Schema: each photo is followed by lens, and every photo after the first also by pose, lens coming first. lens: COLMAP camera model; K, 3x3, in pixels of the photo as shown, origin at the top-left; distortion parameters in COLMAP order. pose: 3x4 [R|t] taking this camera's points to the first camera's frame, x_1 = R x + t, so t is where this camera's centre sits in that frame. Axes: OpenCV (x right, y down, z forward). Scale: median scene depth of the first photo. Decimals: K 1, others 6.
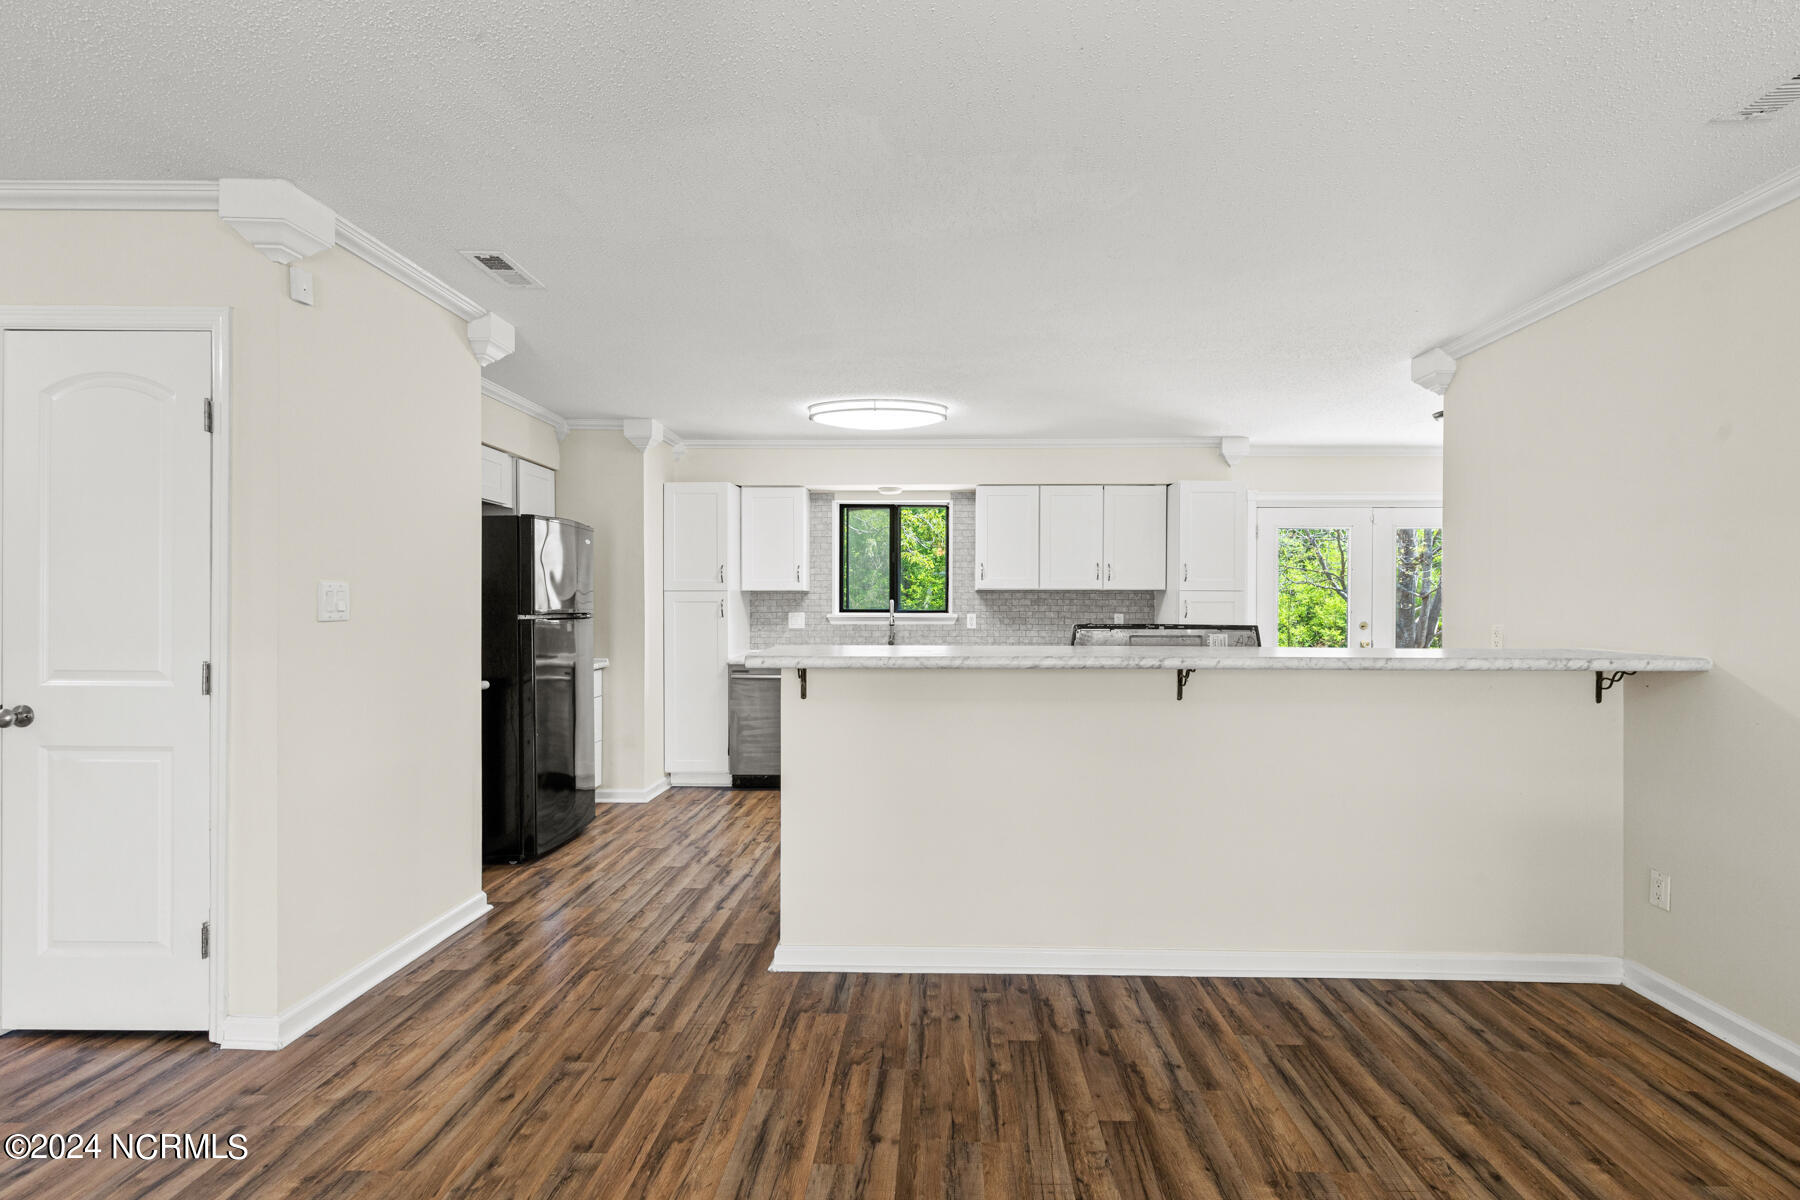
lens RADIAL K [[828.3, 0, 914.9], [0, 828.3, 604.9], [0, 0, 1]] dist [0.007305, -0.002133]
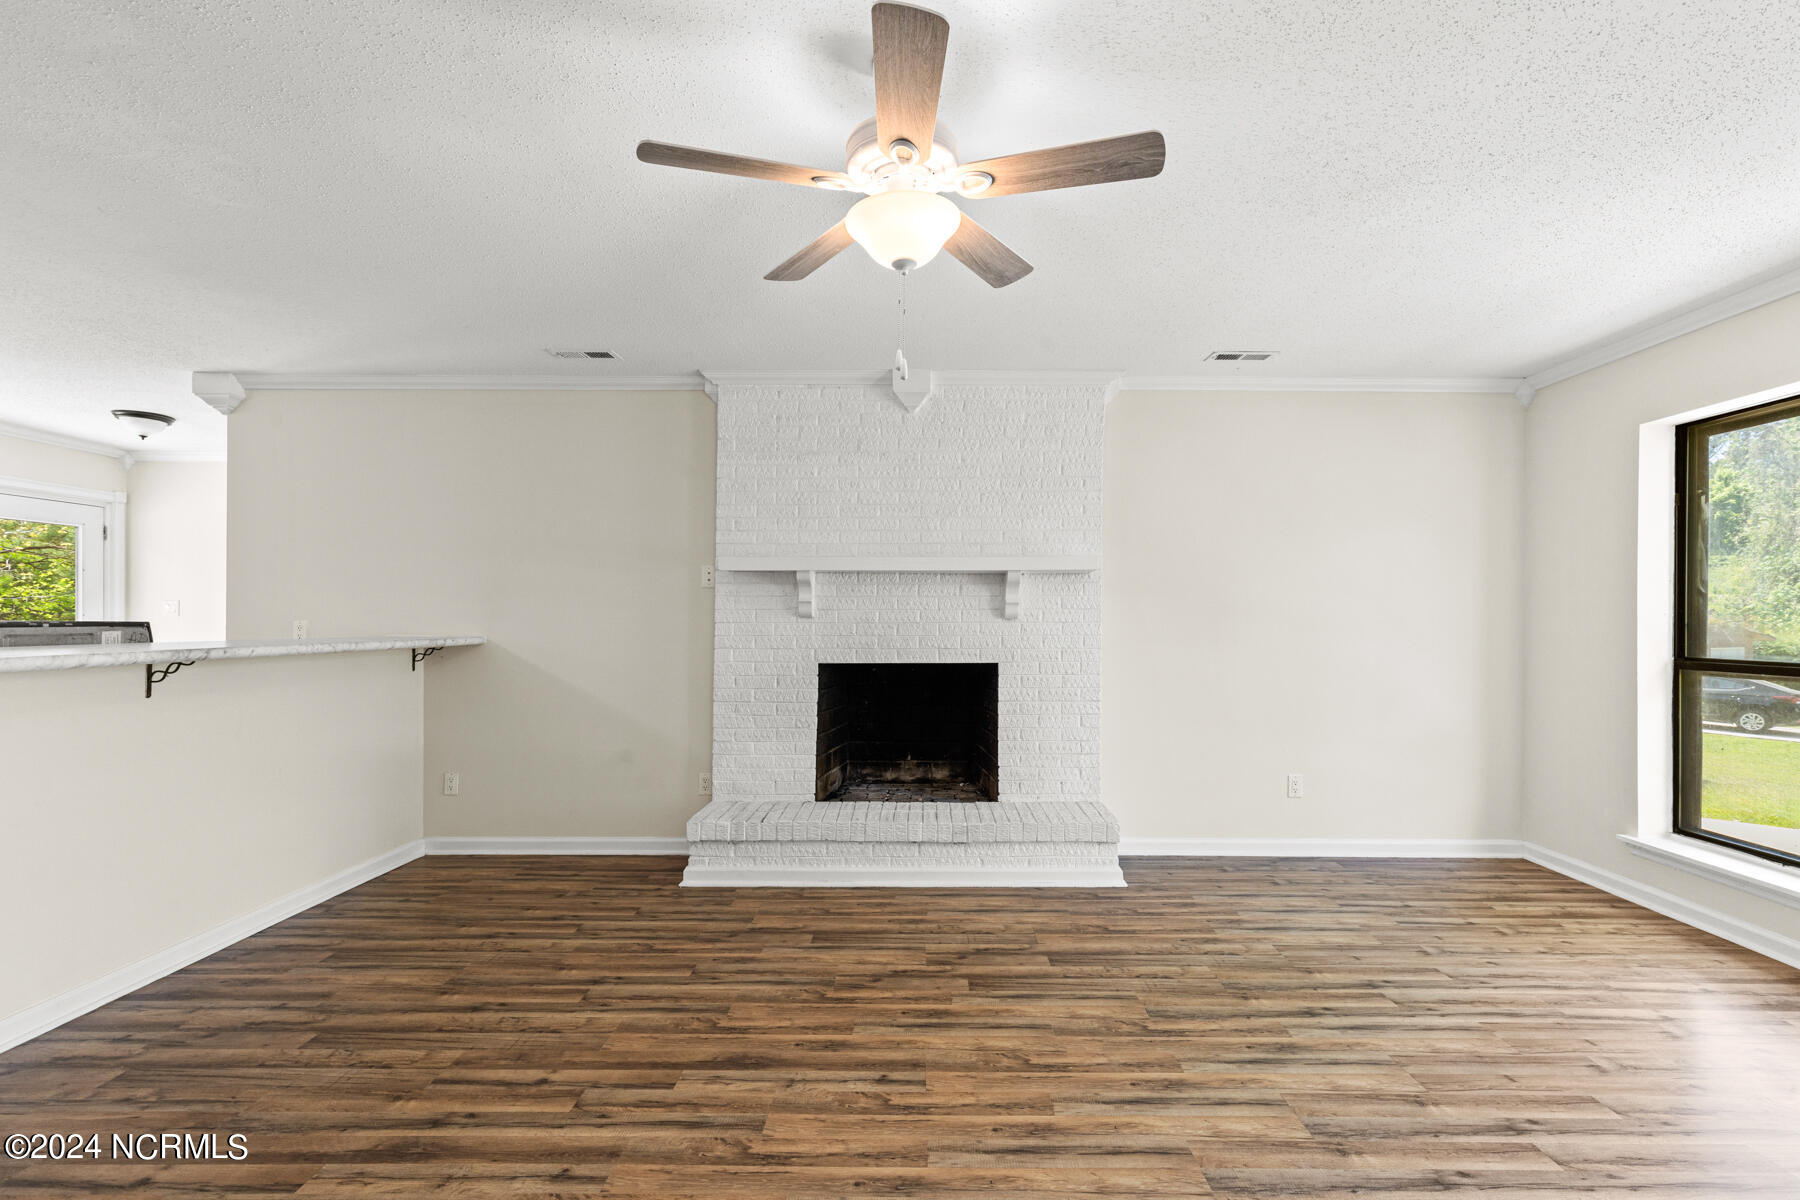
lens RADIAL K [[828.3, 0, 938.1], [0, 828.3, 613.9], [0, 0, 1]] dist [0.007305, -0.002133]
pose [[-0.033364, -0.000095, 0.999443, -0.601280], [-0.001287, 0.999999, 0.000053, 0.014300], [-0.999442, -0.001285, -0.033364, 0.101327]]
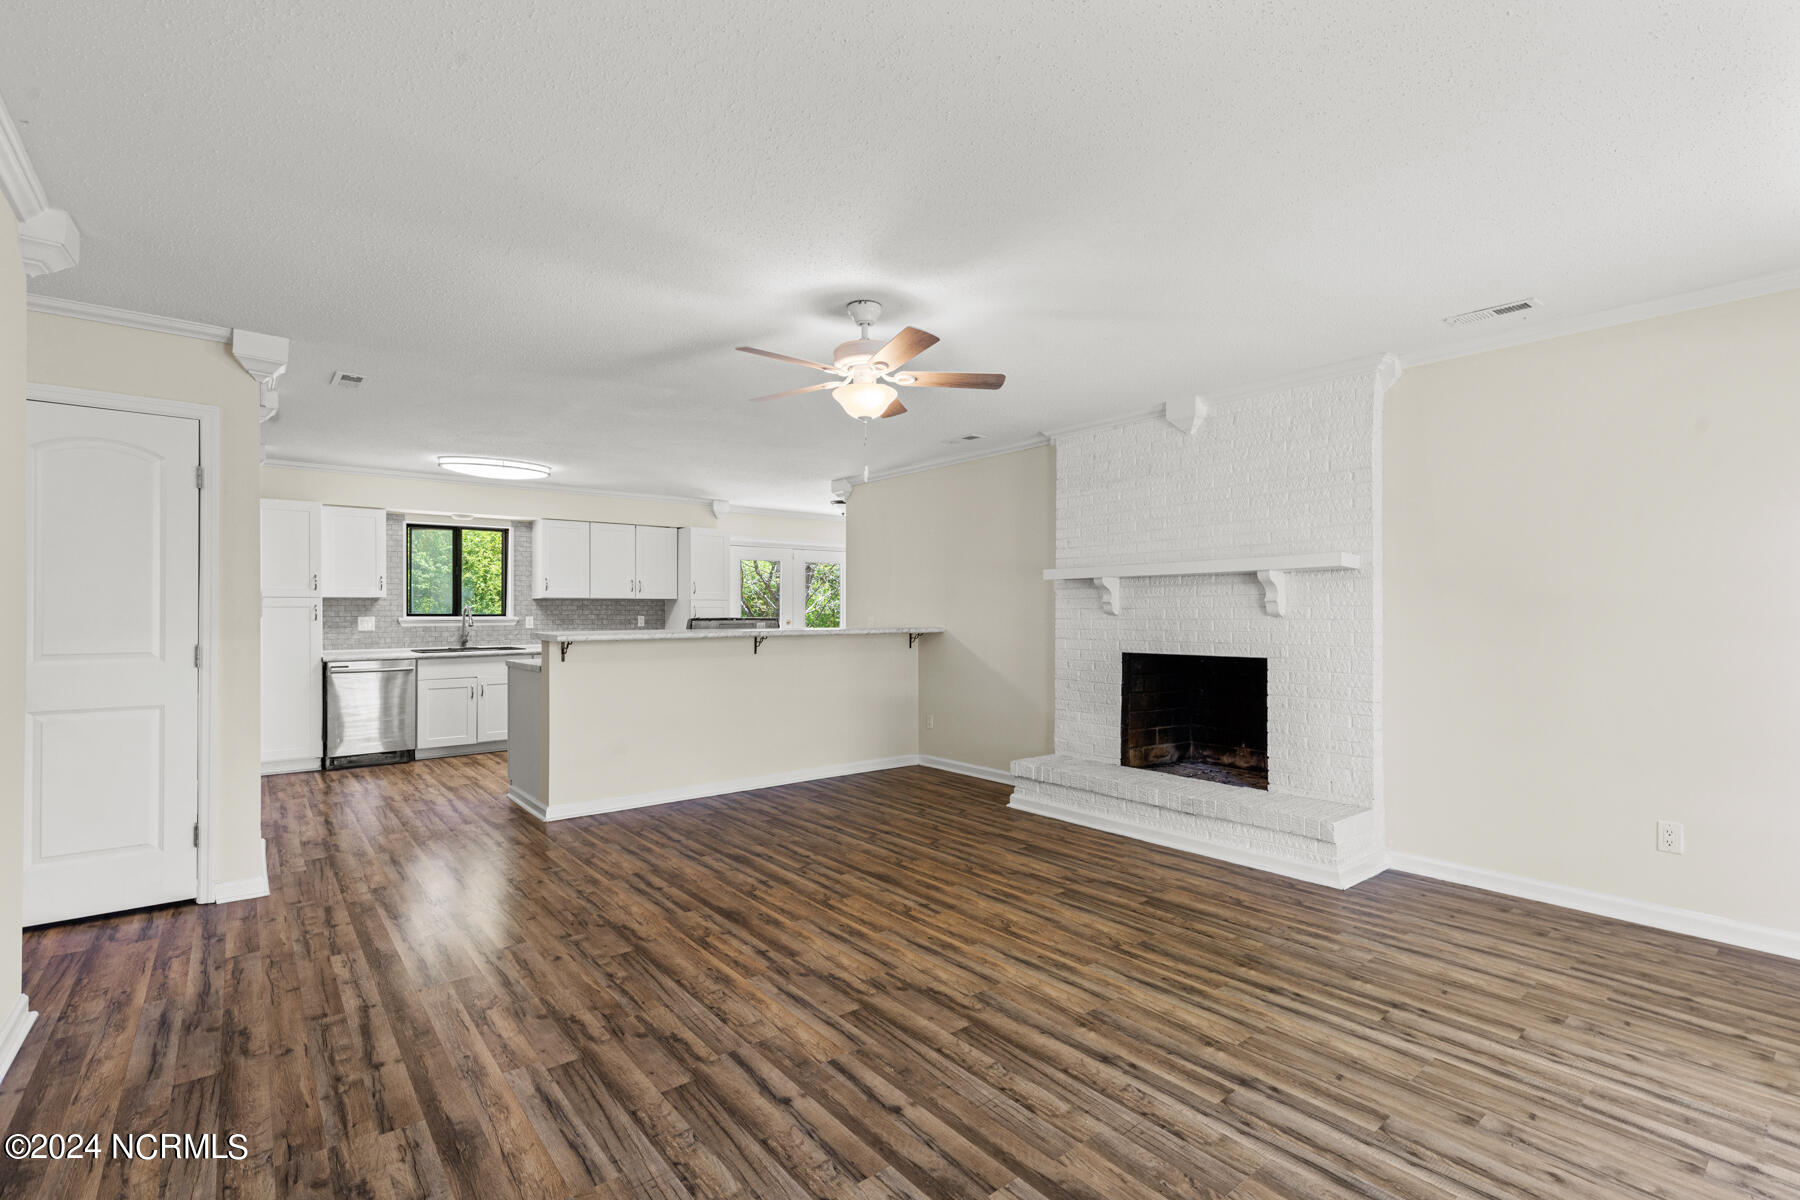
lens RADIAL K [[828.3, 0, 904.2], [0, 828.3, 605.8], [0, 0, 1]] dist [0.007305, -0.002133]
pose [[0.756653, 0.002093, 0.653813, -0.648675], [0.004402, 0.999956, -0.008296, 0.014172], [-0.653802, 0.009156, 0.756610, -0.685466]]
